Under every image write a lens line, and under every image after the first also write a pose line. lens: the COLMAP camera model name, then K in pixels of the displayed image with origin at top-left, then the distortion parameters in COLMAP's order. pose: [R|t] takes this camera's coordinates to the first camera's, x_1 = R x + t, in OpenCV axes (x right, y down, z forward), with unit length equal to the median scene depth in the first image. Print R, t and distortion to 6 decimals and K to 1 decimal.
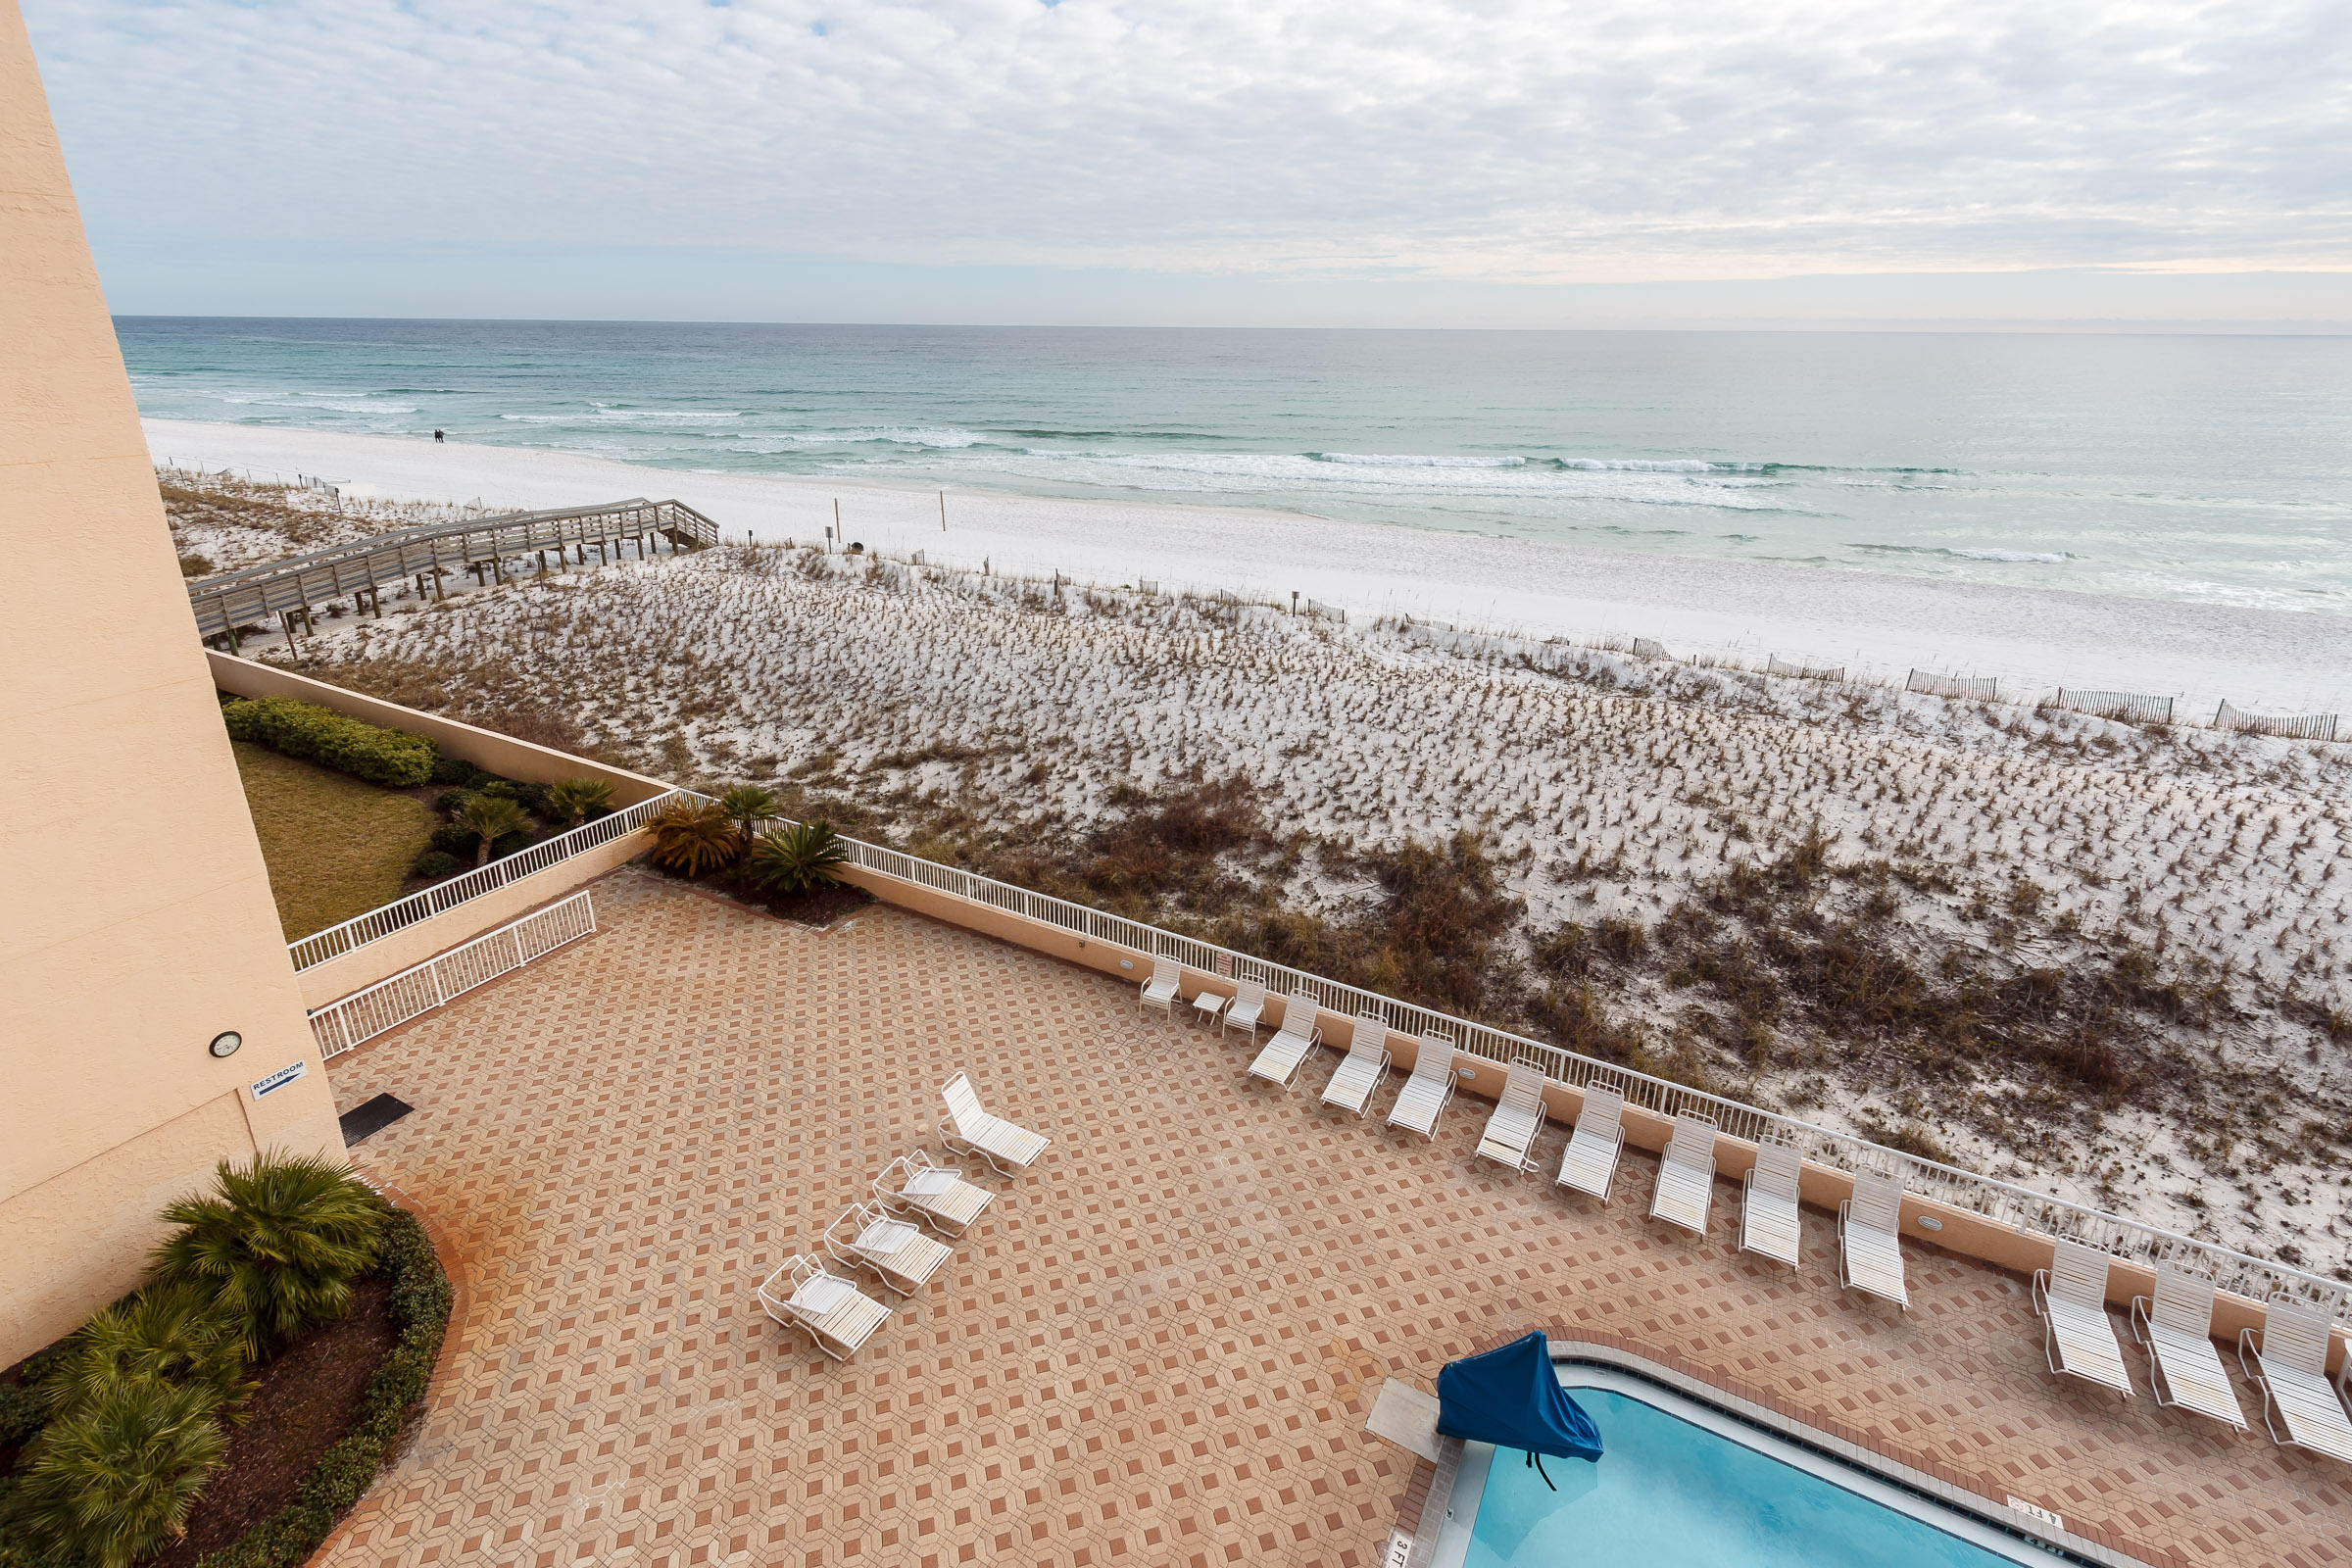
lens RADIAL K [[1110.6, 0, 1178.7], [0, 1110.6, 761.9], [0, 0, 1]] dist [0.003316, -0.001071]
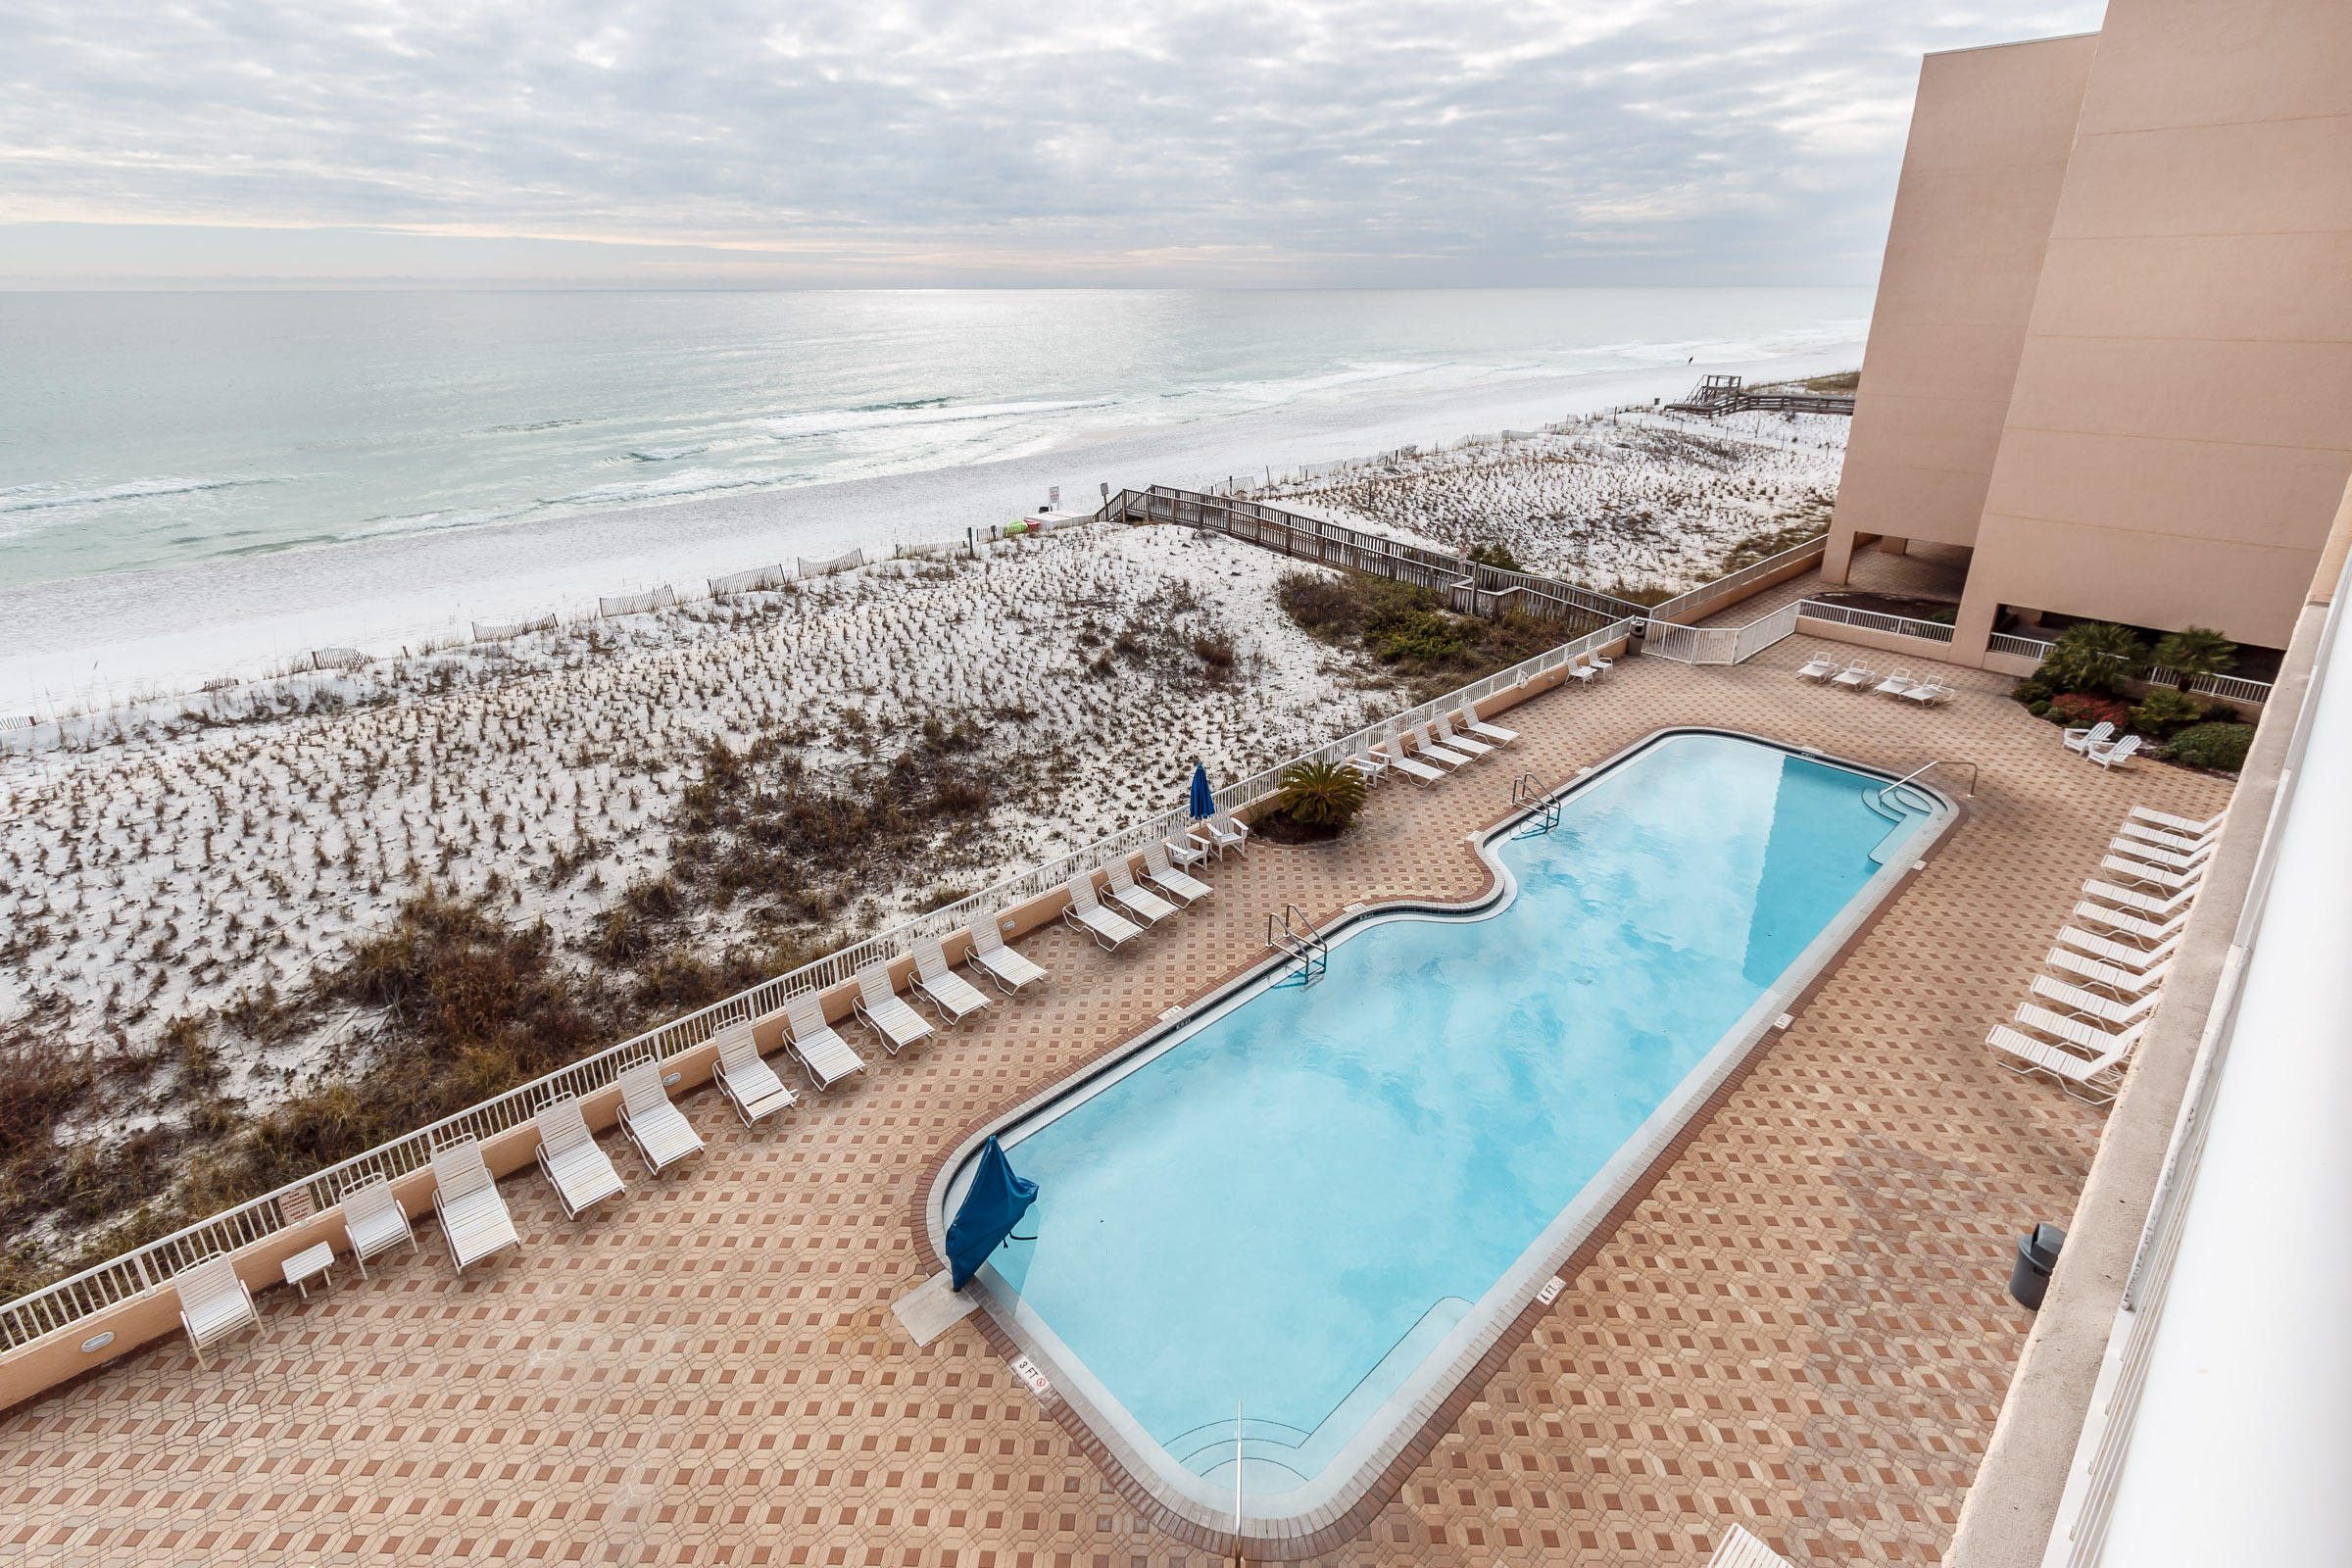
lens RADIAL K [[1096.2, 0, 1183.0], [0, 1096.2, 748.6], [0, 0, 1]] dist [-0.000484, -0.001046]
pose [[0.269504, -0.377112, 0.886089, -0.277280], [0.352707, 0.894852, 0.273565, -0.059492], [-0.896083, 0.238803, 0.374177, 0.153790]]
